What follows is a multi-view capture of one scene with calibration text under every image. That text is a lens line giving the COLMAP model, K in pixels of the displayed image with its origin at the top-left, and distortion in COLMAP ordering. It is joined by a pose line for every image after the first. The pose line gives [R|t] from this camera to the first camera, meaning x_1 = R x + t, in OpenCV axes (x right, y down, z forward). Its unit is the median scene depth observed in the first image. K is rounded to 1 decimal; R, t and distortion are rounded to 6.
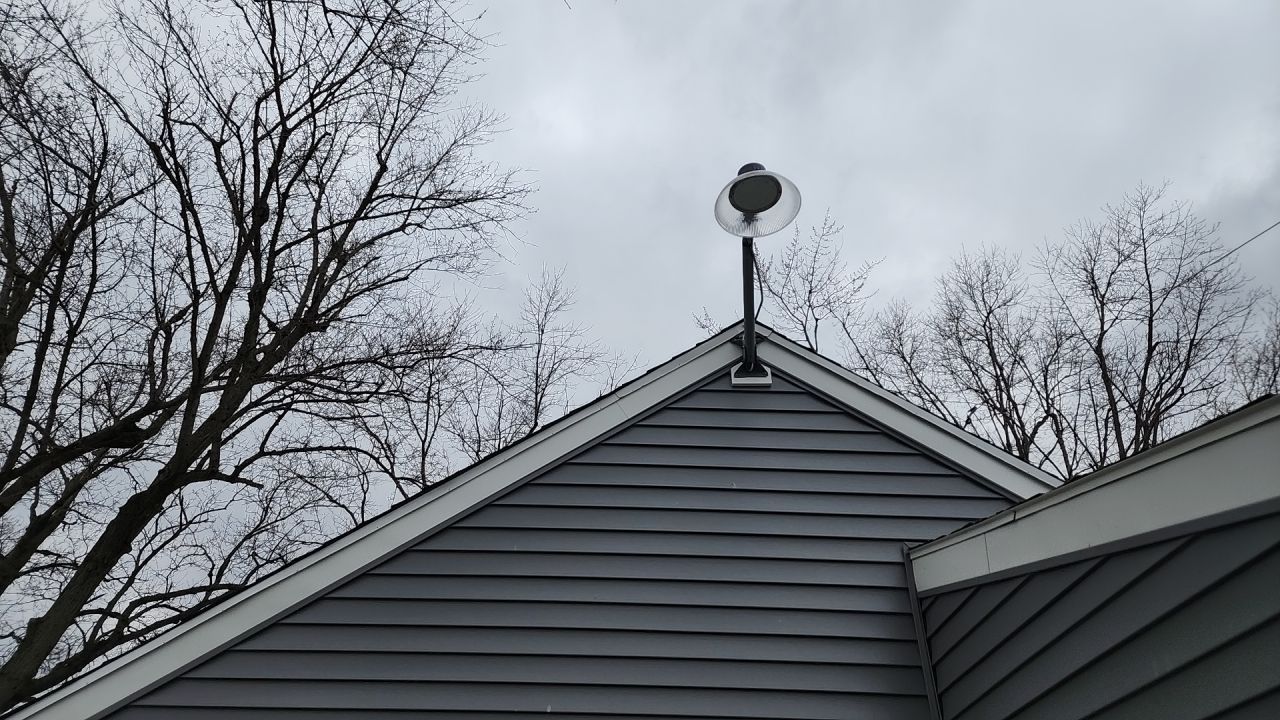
lens RADIAL K [[821.6, 0, 645.9], [0, 821.6, 340.9], [0, 0, 1]] dist [0.081479, -0.081128]
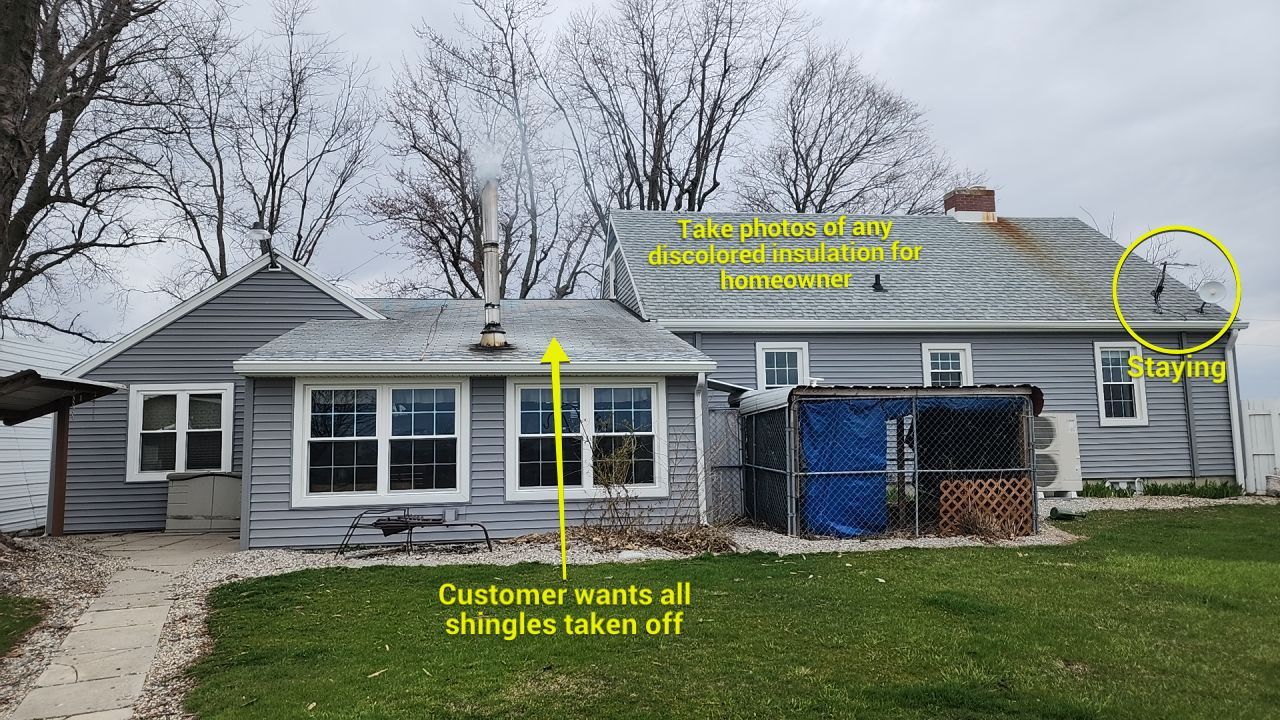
lens RADIAL K [[821.6, 0, 645.9], [0, 821.6, 340.9], [0, 0, 1]] dist [0.081479, -0.081128]
pose [[0.988933, -0.029412, 0.145420, 0.378452], [-0.048956, 0.860563, 0.506985, -0.501711], [-0.140054, -0.508494, 0.849599, -0.745540]]
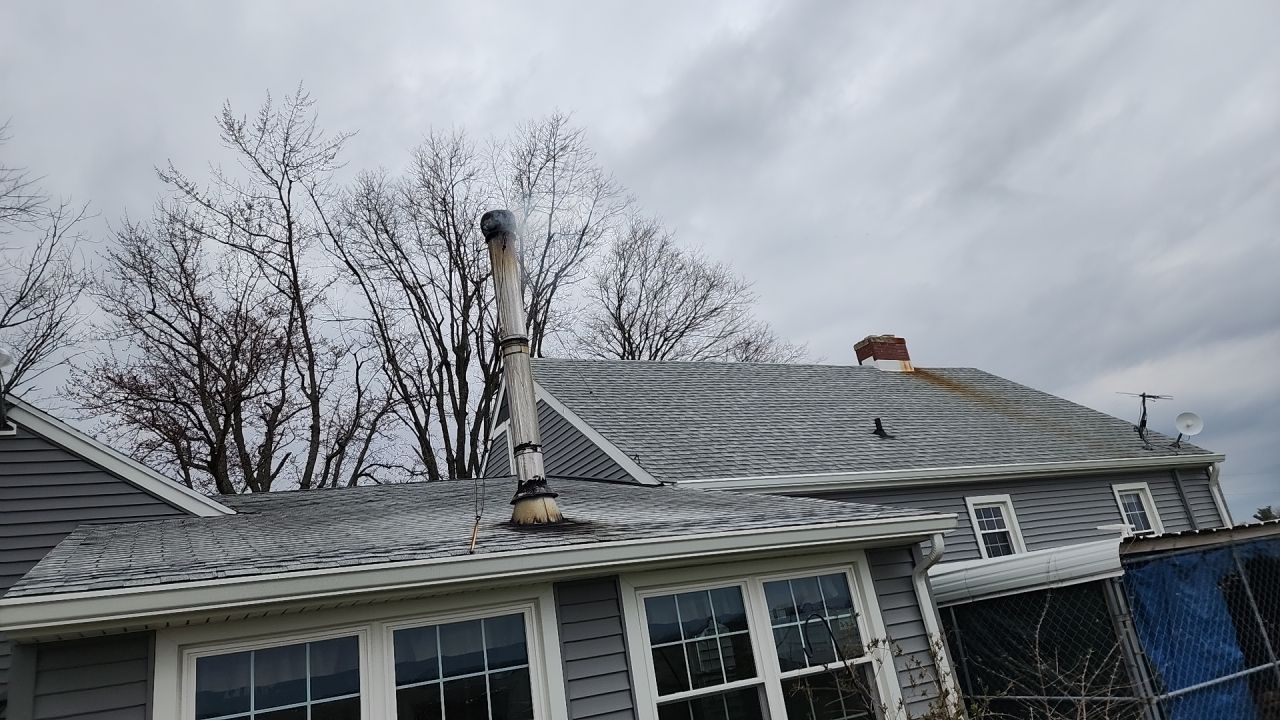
lens RADIAL K [[821.6, 0, 645.9], [0, 821.6, 340.9], [0, 0, 1]] dist [0.081479, -0.081128]
pose [[0.882570, -0.000308, 0.470181, 0.168352], [-0.129163, 0.961368, 0.243080, -0.250285], [-0.452092, -0.275265, 0.848435, -0.351765]]
